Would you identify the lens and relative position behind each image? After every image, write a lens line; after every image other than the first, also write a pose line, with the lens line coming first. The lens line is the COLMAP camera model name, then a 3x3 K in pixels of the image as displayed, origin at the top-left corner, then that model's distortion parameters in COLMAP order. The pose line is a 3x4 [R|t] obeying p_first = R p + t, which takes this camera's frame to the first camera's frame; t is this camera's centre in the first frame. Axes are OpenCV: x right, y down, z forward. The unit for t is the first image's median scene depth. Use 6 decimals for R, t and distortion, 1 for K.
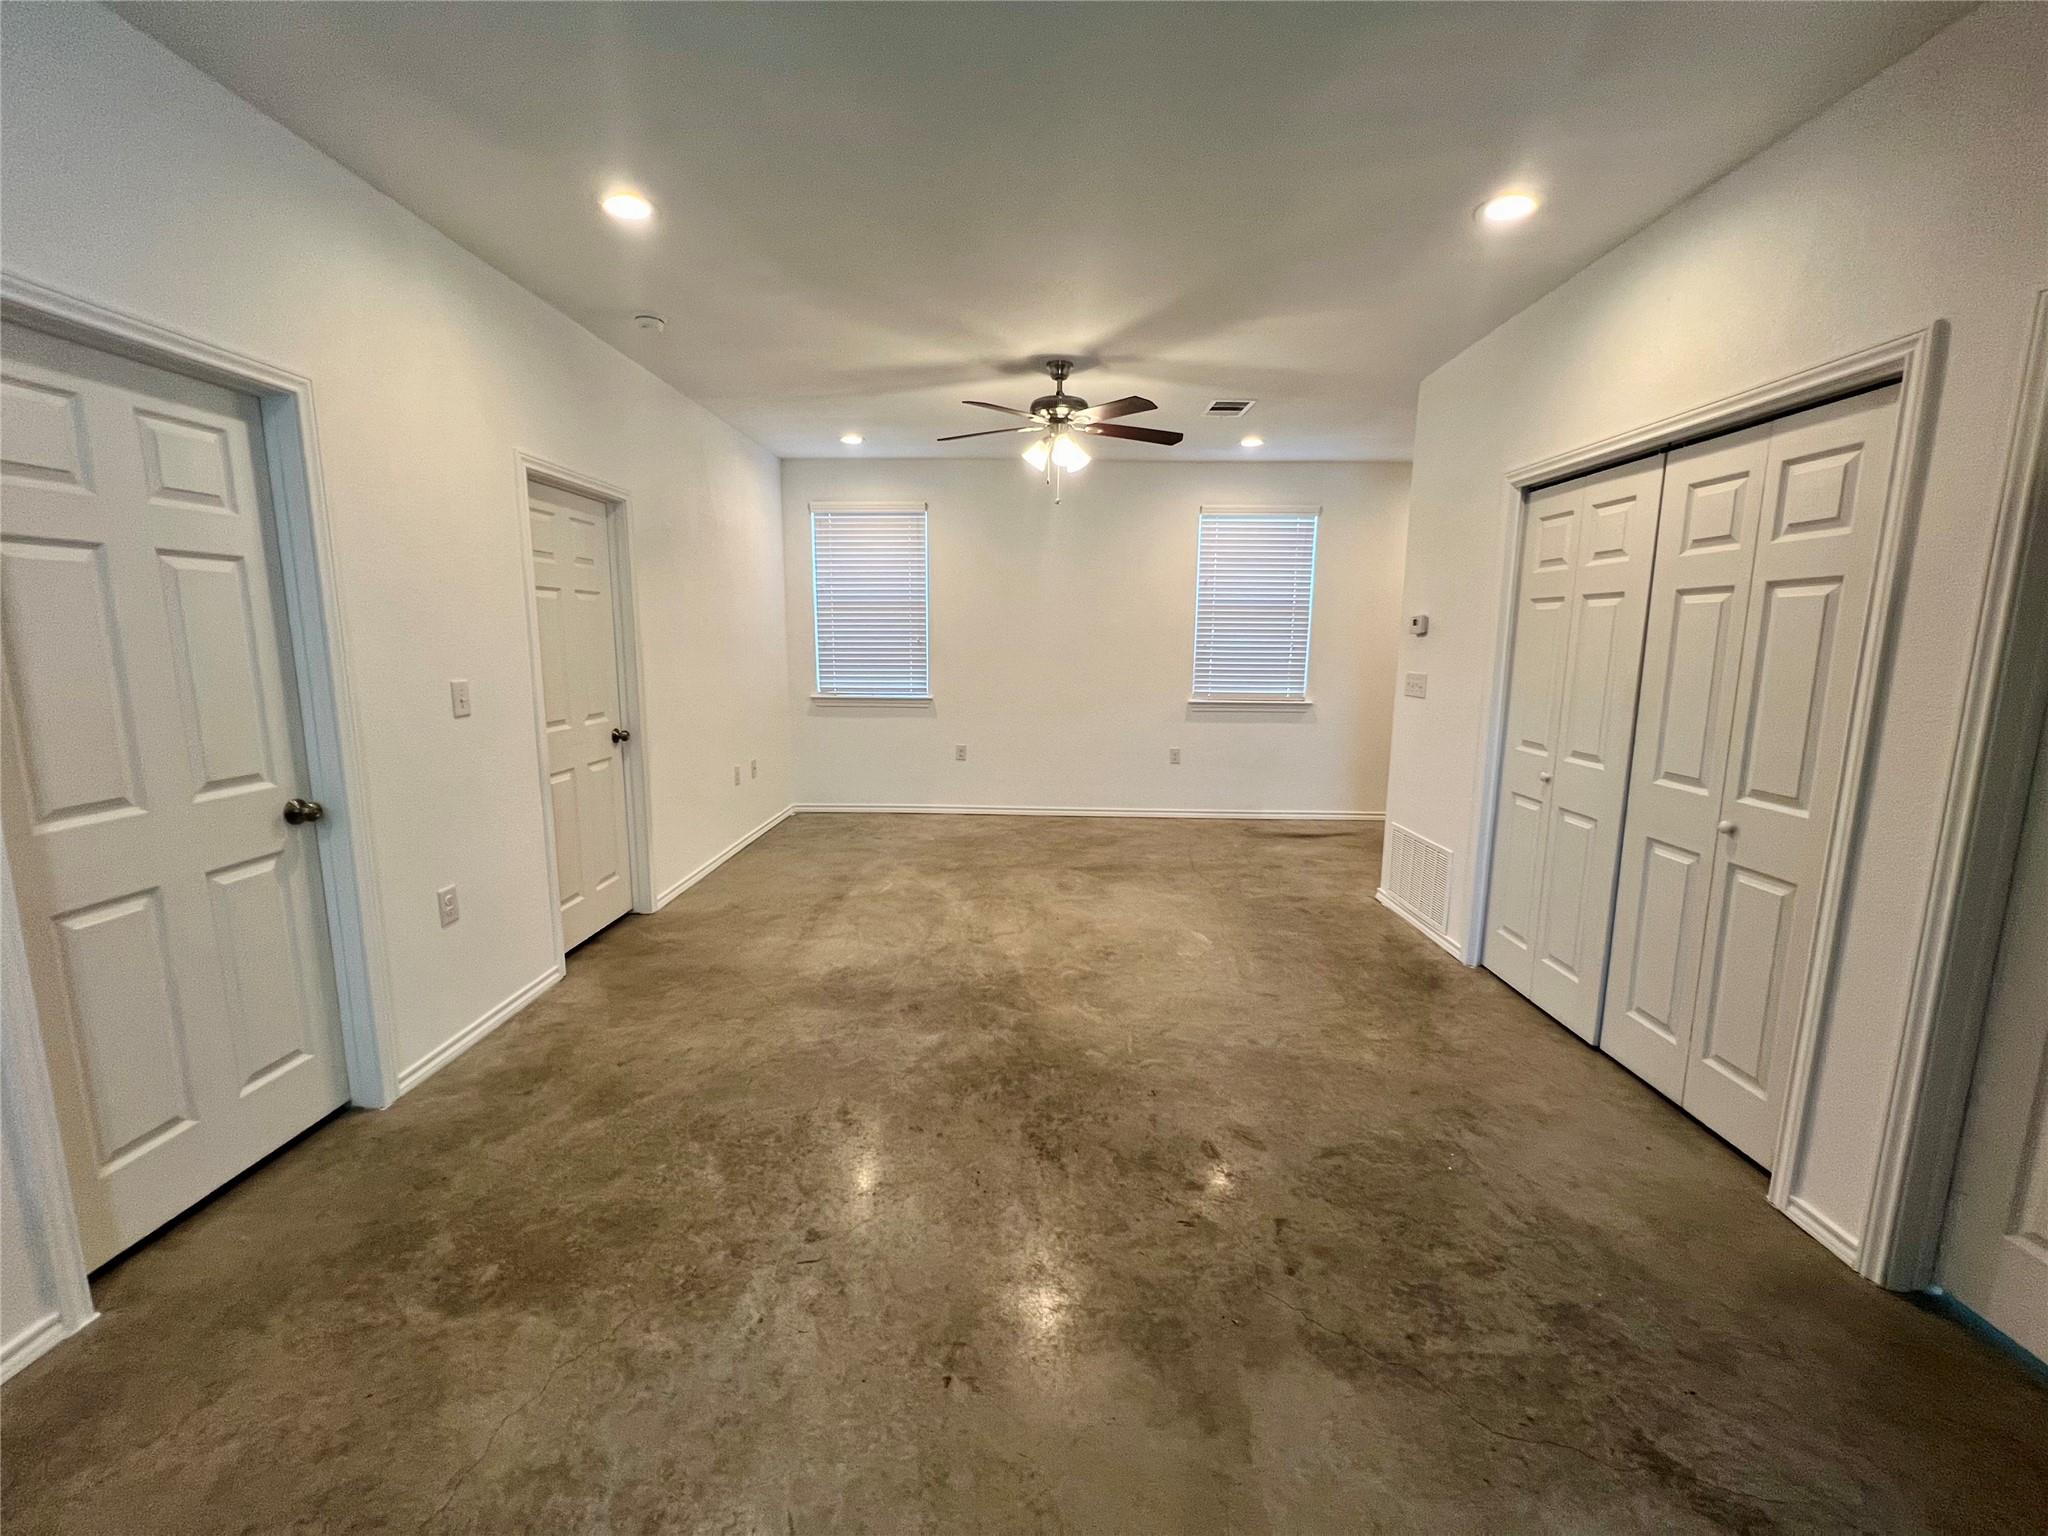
lens RADIAL K [[819.9, 0, 1022.2], [0, 819.9, 770.0], [0, 0, 1]] dist [-0.001443, -0.000541]
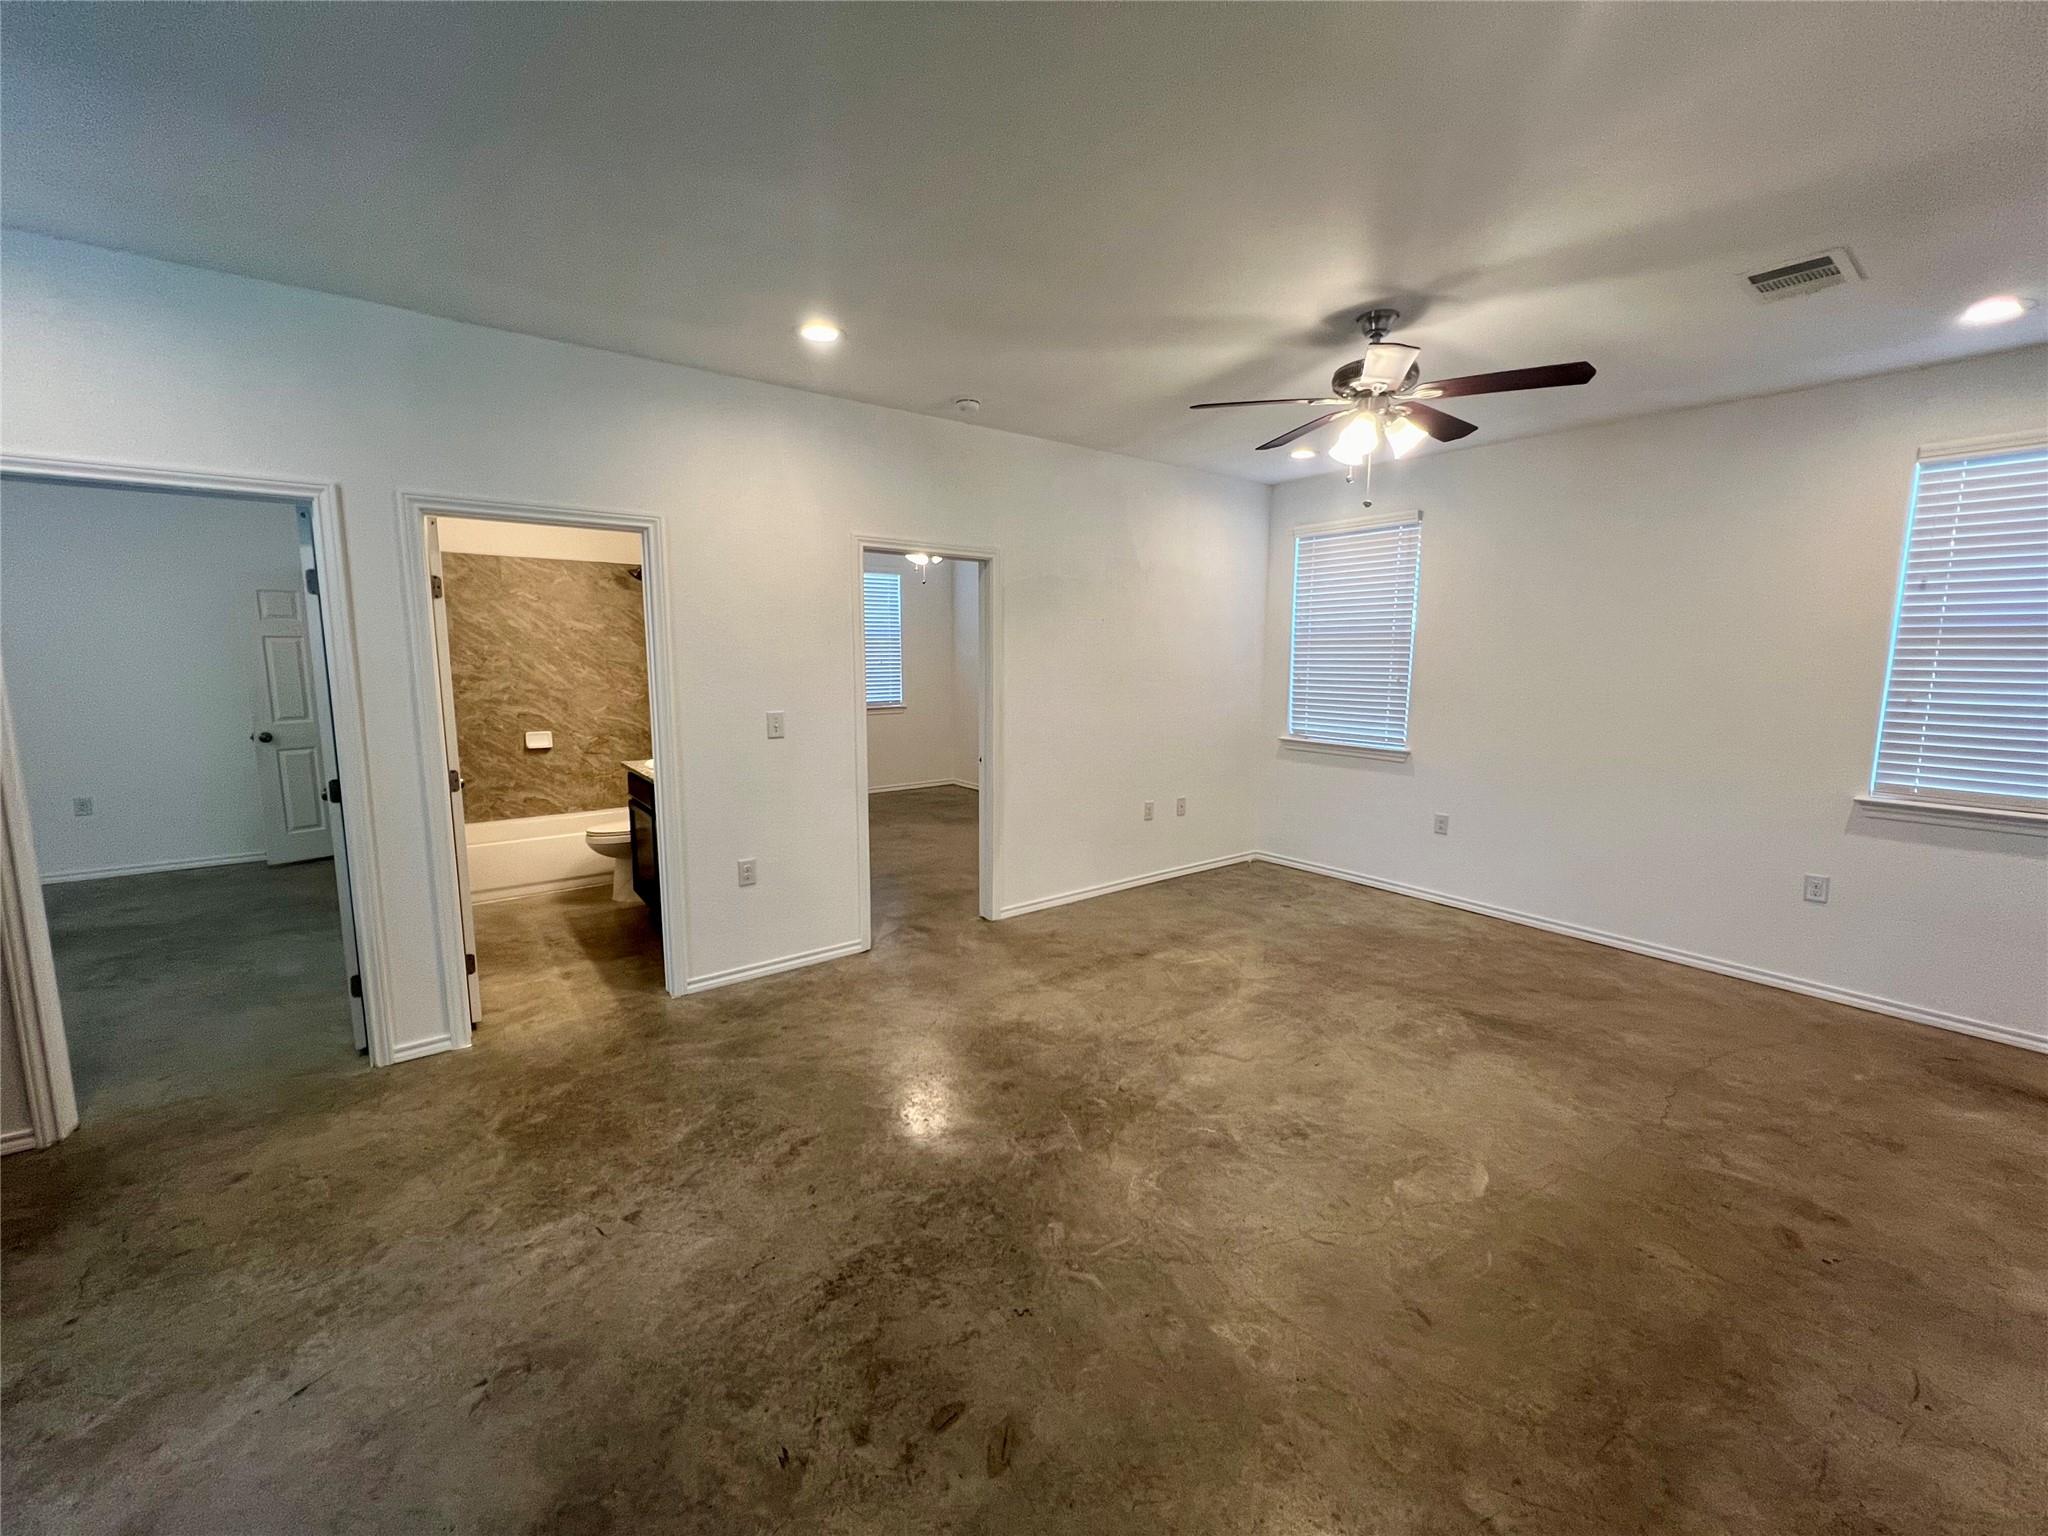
lens RADIAL K [[819.9, 0, 1015.3], [0, 819.9, 767.7], [0, 0, 1]] dist [-0.001443, -0.000541]
pose [[0.621594, 0.104176, -0.776381, 0.458073], [-0.126977, 0.991410, 0.031367, -0.079662], [0.772979, 0.079085, 0.629483, 0.327930]]
